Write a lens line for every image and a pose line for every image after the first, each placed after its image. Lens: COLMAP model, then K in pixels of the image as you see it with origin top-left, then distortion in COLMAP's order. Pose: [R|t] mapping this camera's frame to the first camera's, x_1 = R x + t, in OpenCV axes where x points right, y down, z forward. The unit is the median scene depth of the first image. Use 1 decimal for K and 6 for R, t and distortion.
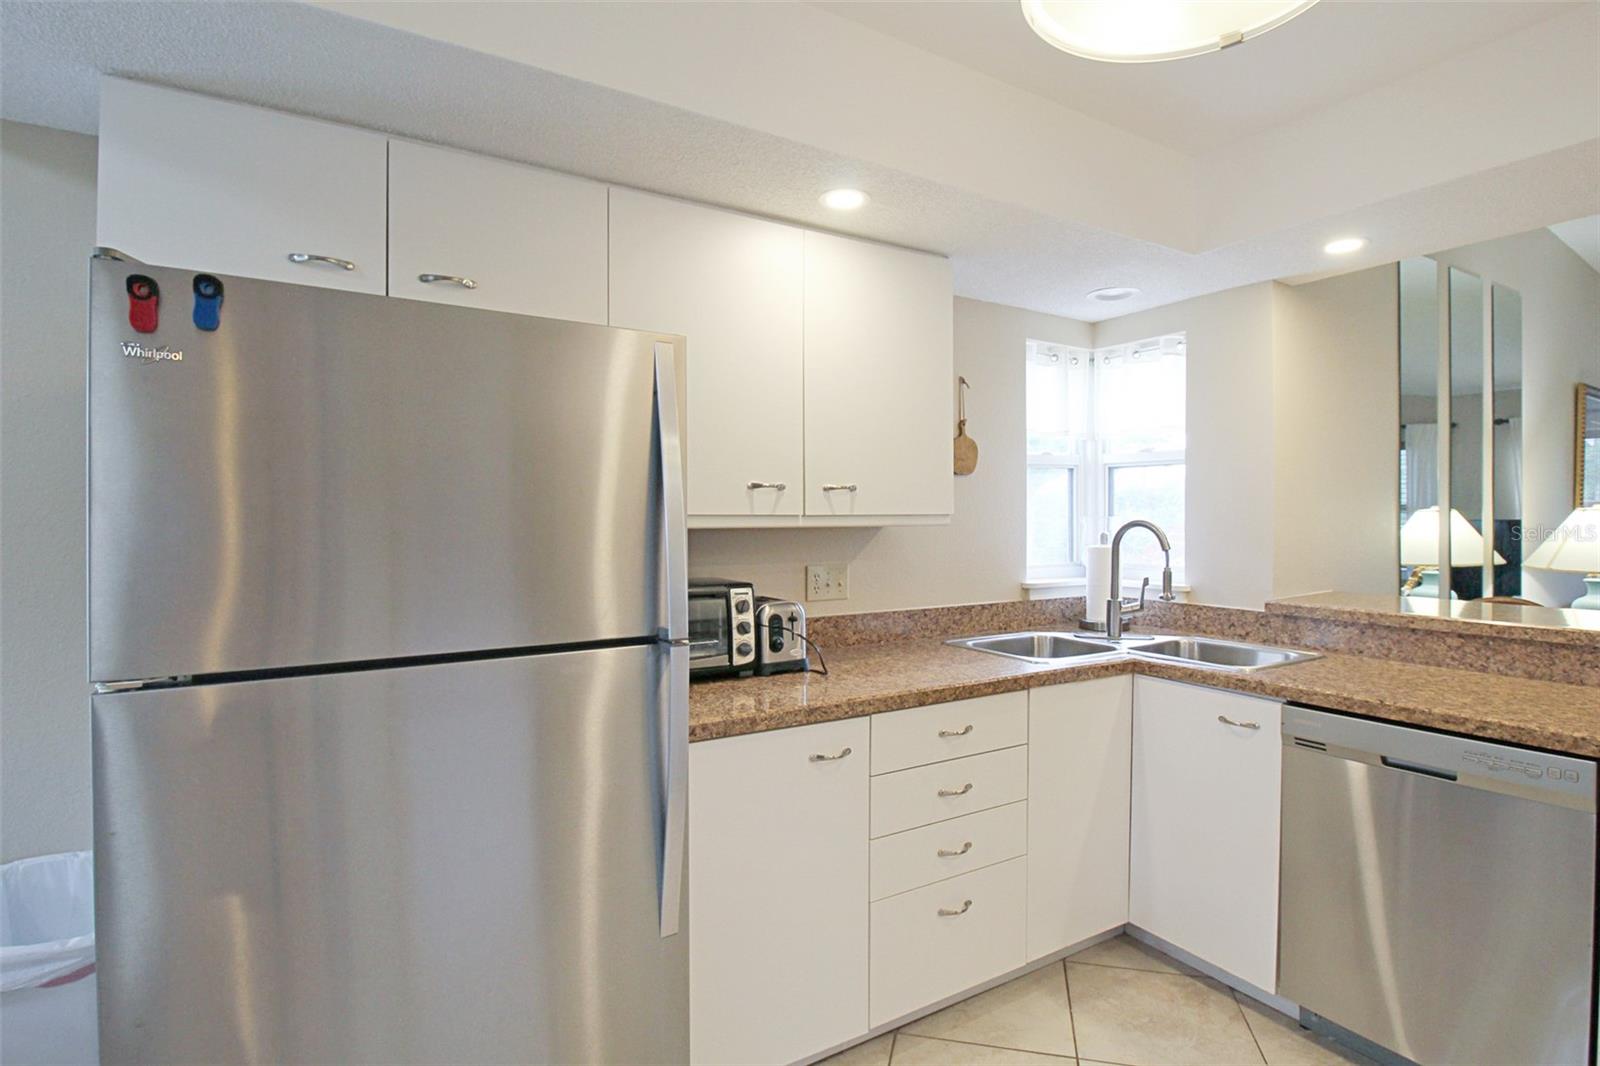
lens RADIAL K [[789.8, 0, 802.0], [0, 789.8, 518.7], [0, 0, 1]] dist [-0.004699, -0.009776]
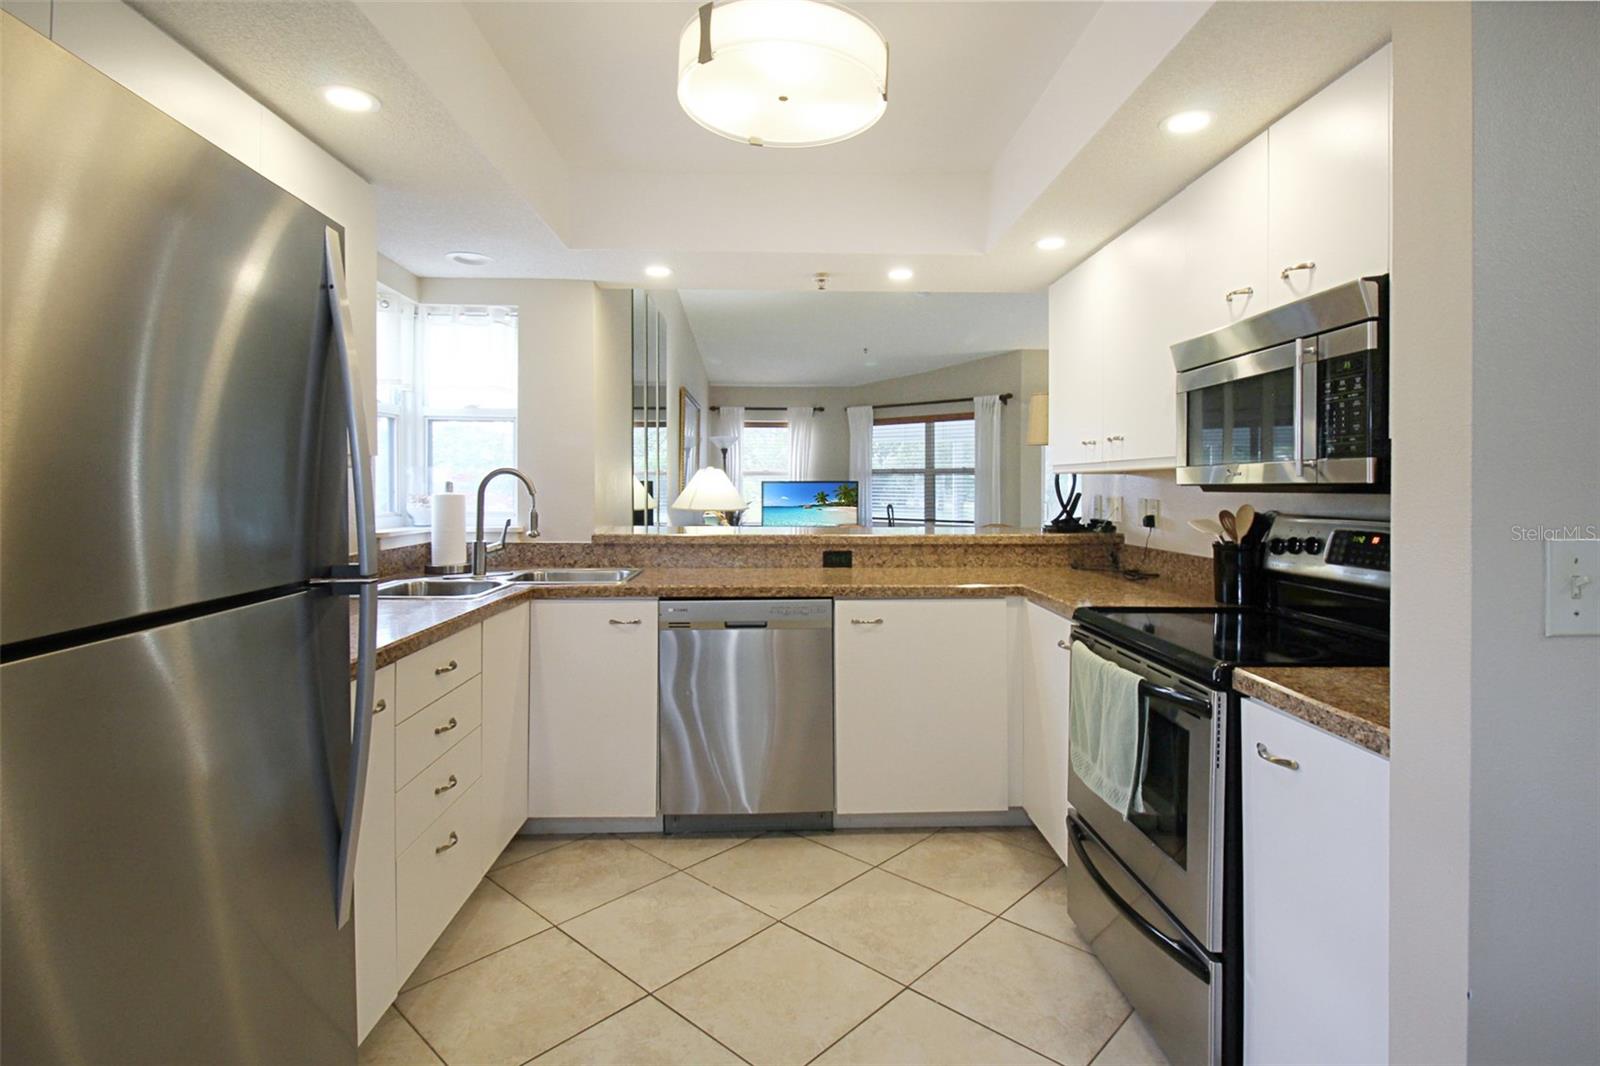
lens RADIAL K [[789.8, 0, 803.7], [0, 789.8, 485.8], [0, 0, 1]] dist [-0.004699, -0.009776]
pose [[0.490094, 0.000600, 0.871670, -0.421062], [-0.003400, 0.999993, 0.001223, 0.029139], [-0.871663, -0.003564, 0.490092, 0.097969]]
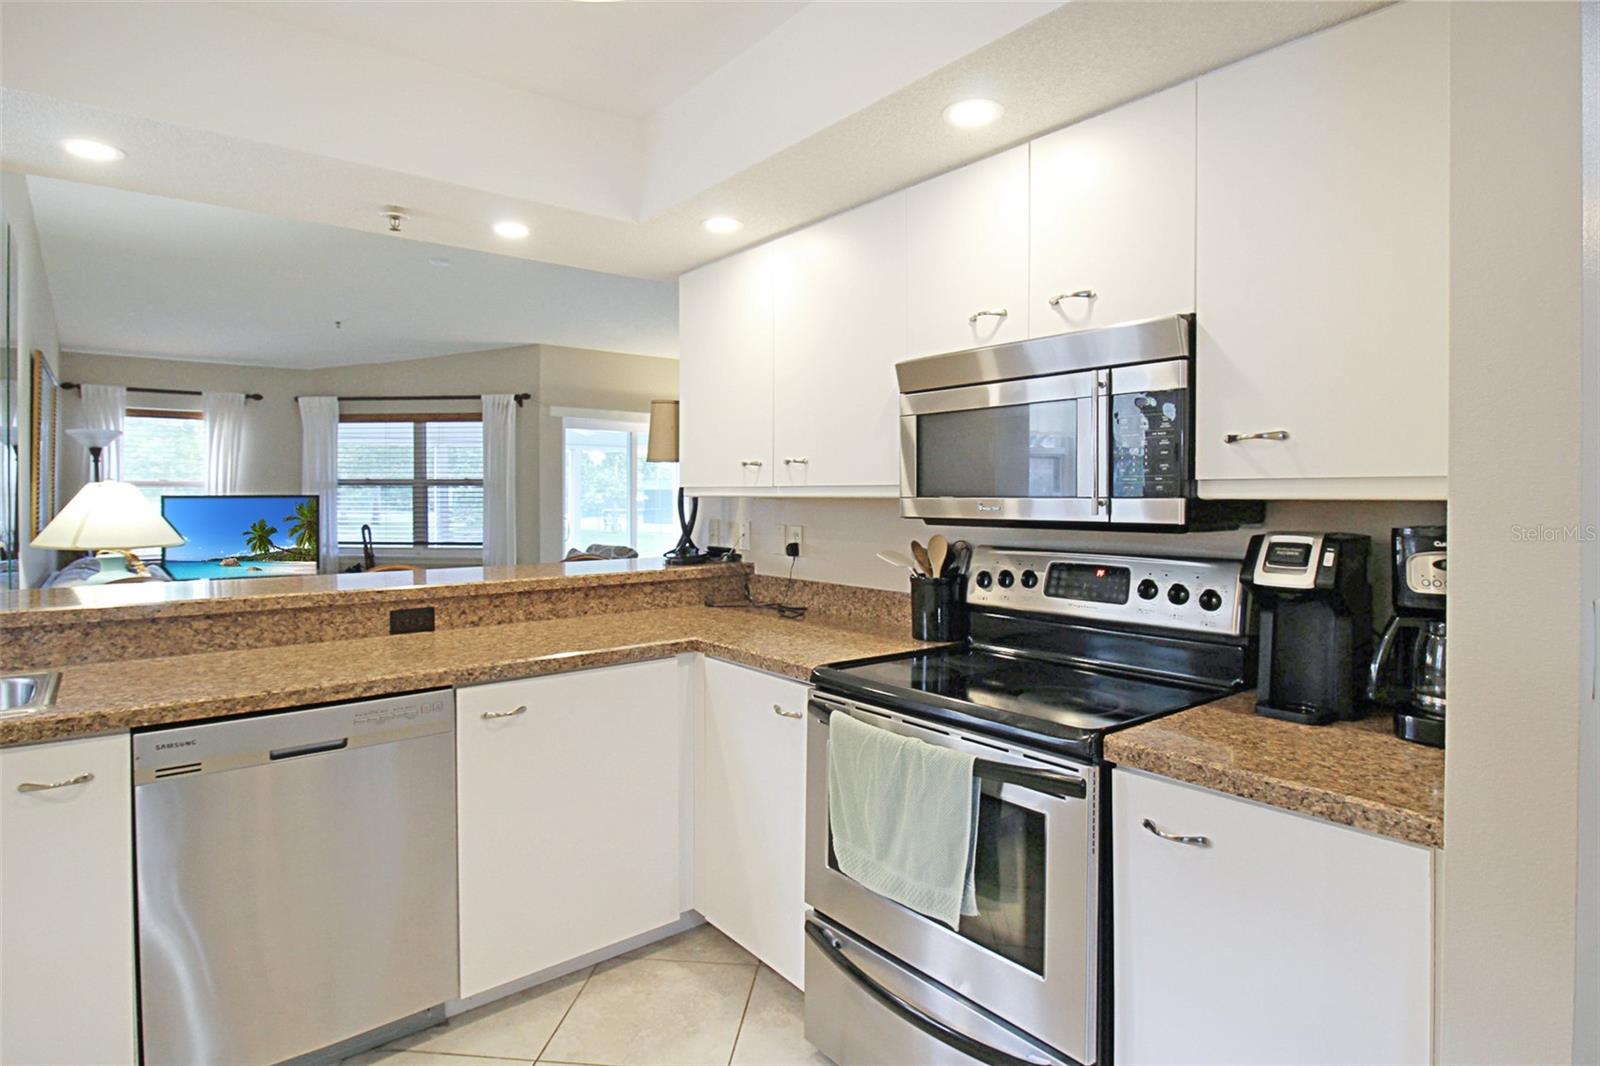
lens RADIAL K [[849.1, 0, 795.4], [0, 849.1, 495.2], [0, 0, 1]] dist [0.000747, -0.011020]
pose [[-0.127136, -0.003095, 0.991880, -0.263590], [0.000060, 0.999995, 0.003128, -0.001056], [-0.991885, 0.000457, -0.127135, 0.420470]]
